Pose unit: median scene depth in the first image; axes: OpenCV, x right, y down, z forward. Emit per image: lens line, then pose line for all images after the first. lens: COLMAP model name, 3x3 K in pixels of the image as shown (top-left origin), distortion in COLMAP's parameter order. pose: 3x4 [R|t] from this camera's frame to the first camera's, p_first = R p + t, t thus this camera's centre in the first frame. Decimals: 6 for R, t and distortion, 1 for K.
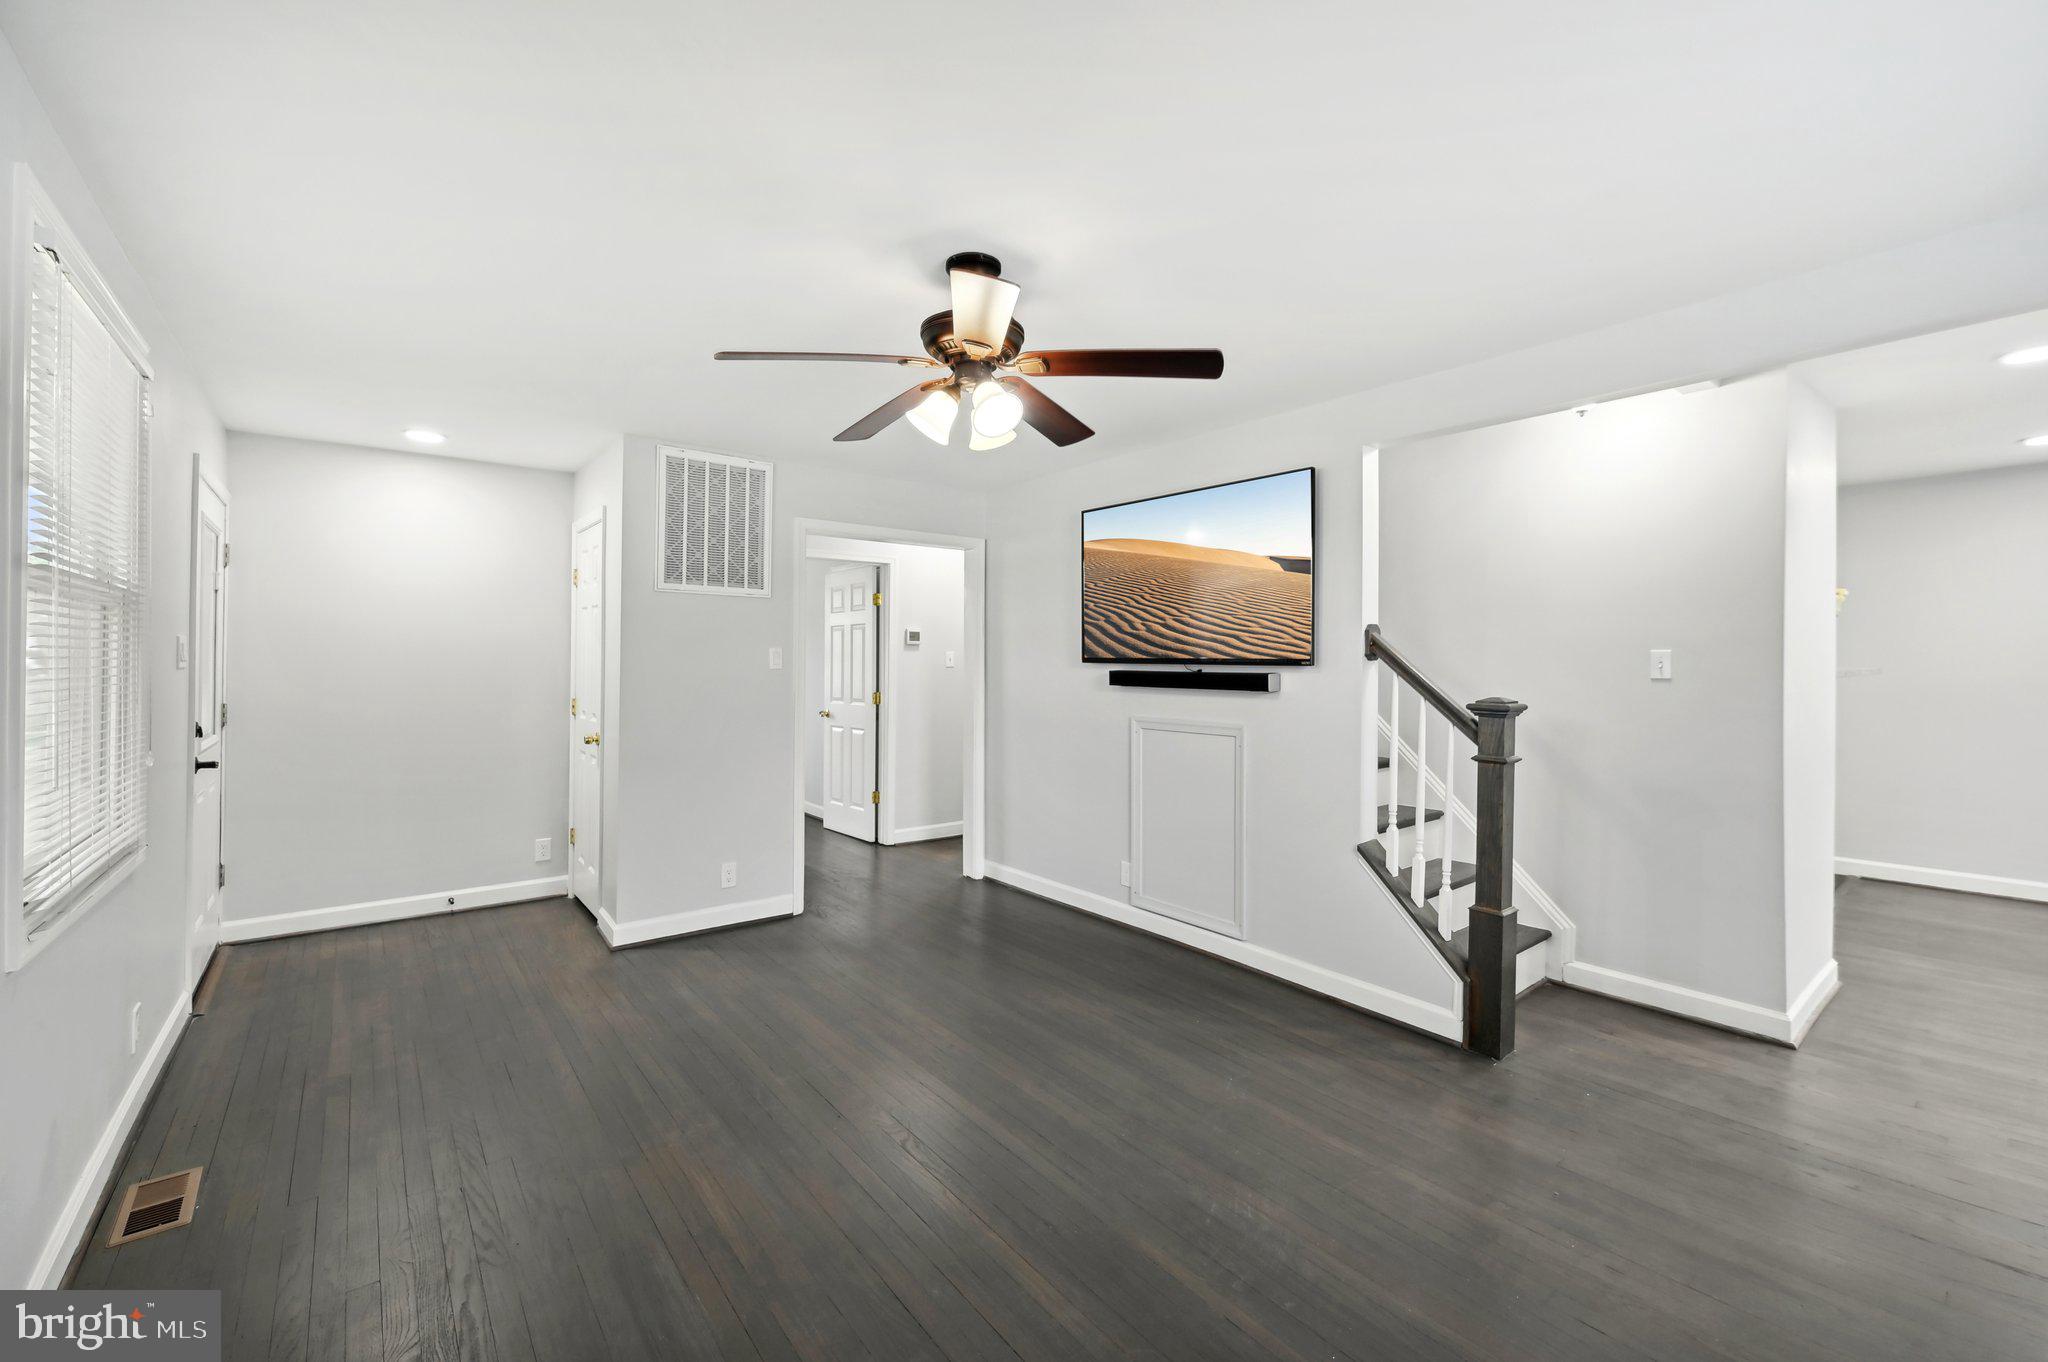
lens RADIAL K [[832.0, 0, 1044.4], [0, 832.0, 672.1], [0, 0, 1]] dist [-0.000955, -0.000297]
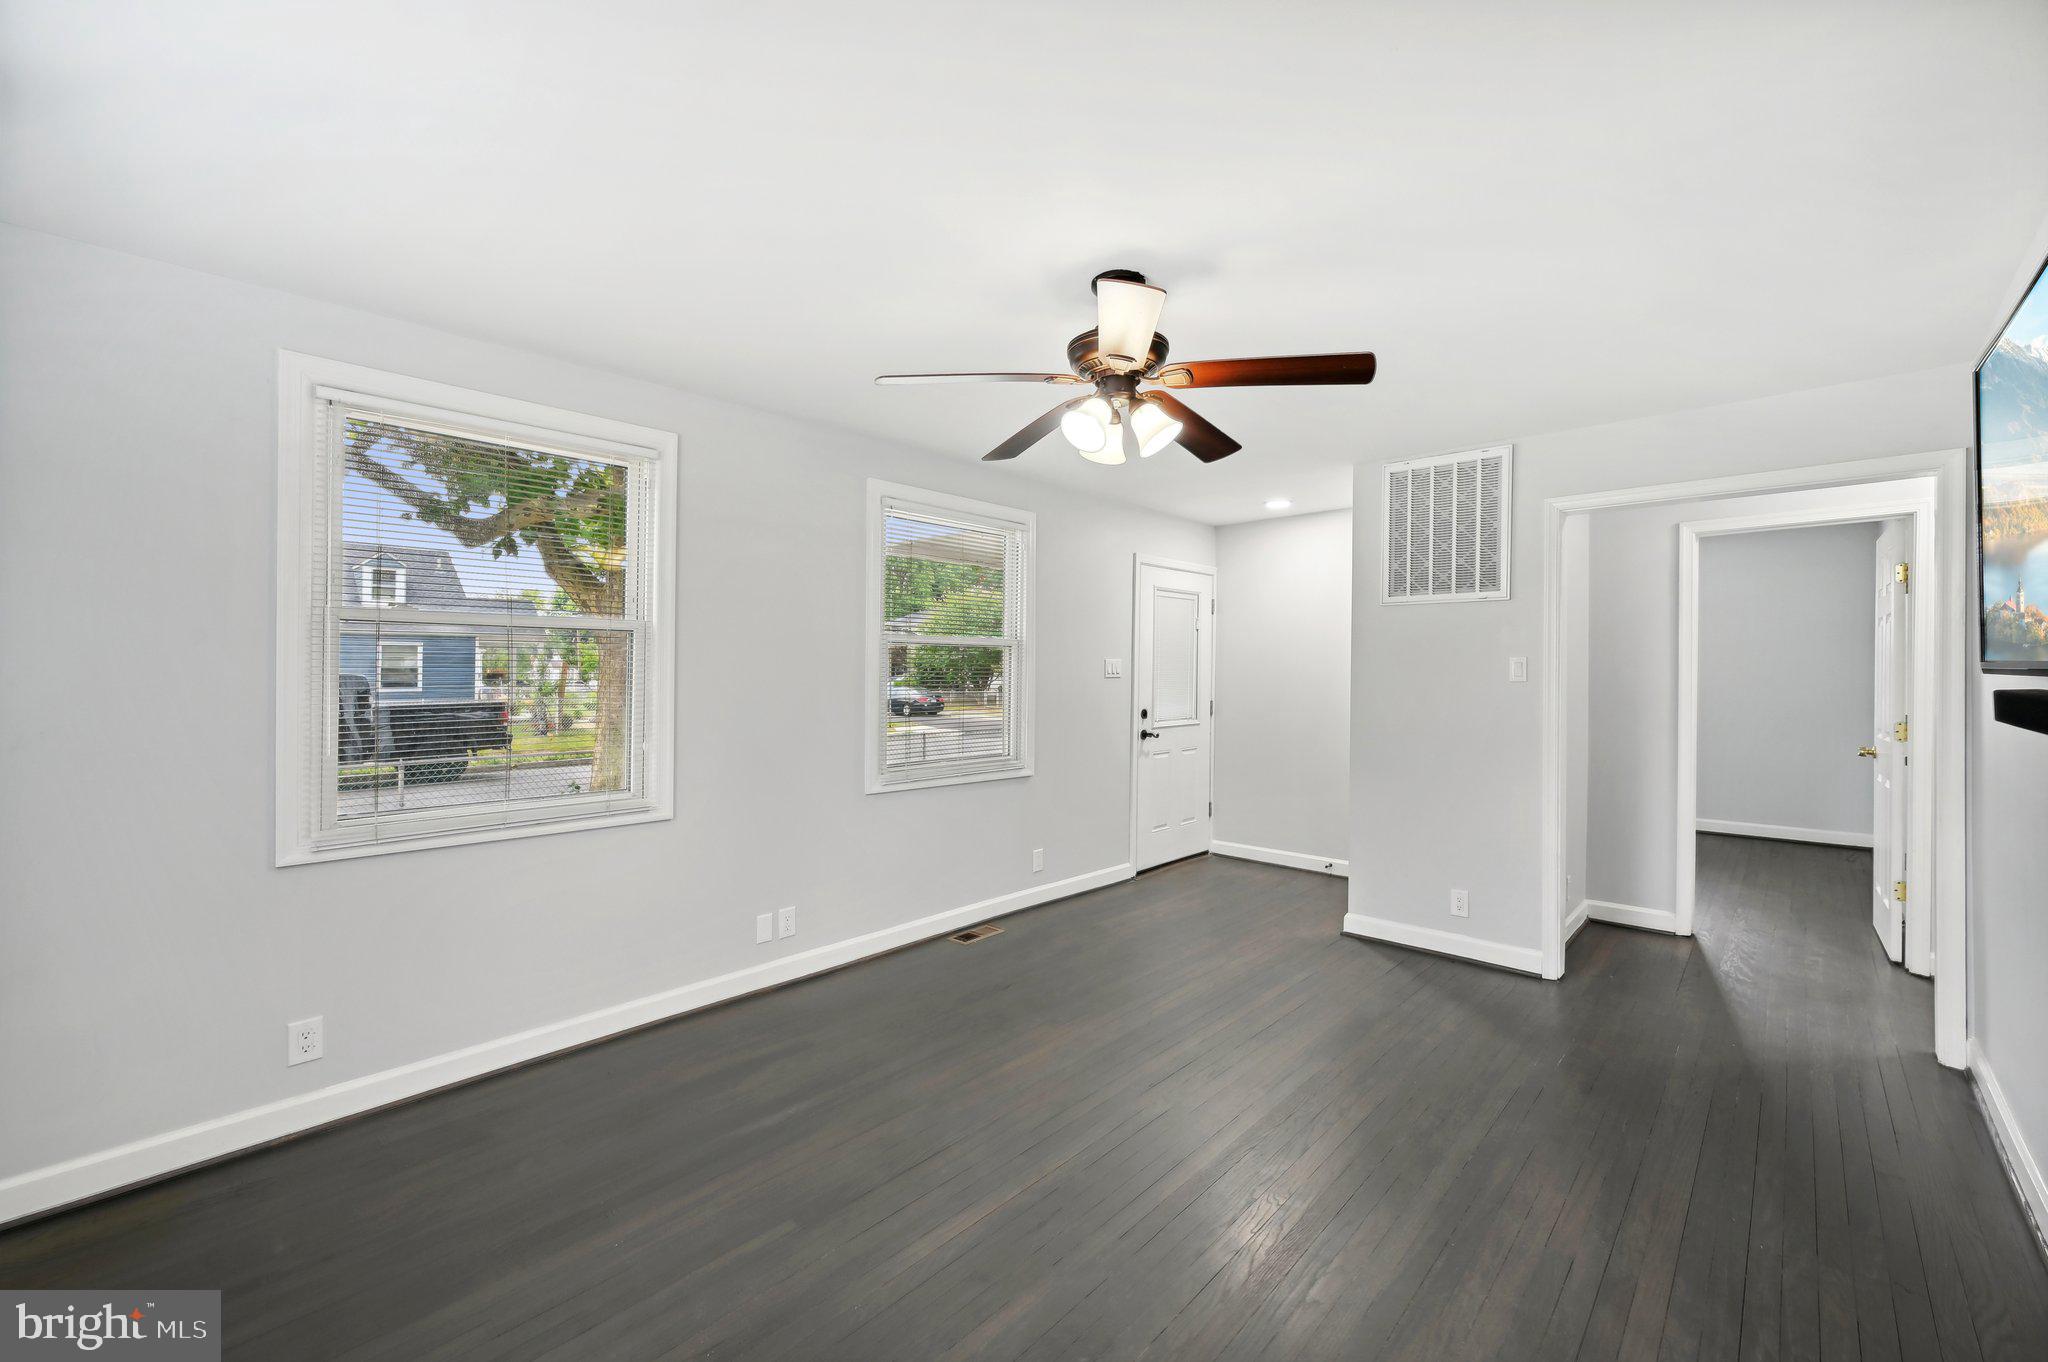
lens RADIAL K [[832.0, 0, 1031.2], [0, 832.0, 672.3], [0, 0, 1]] dist [-0.000955, -0.000297]
pose [[0.150460, -0.002737, -0.988612, 0.477323], [-0.012427, 0.999912, -0.004660, -0.002921], [0.988538, 0.012987, 0.150413, 0.392726]]
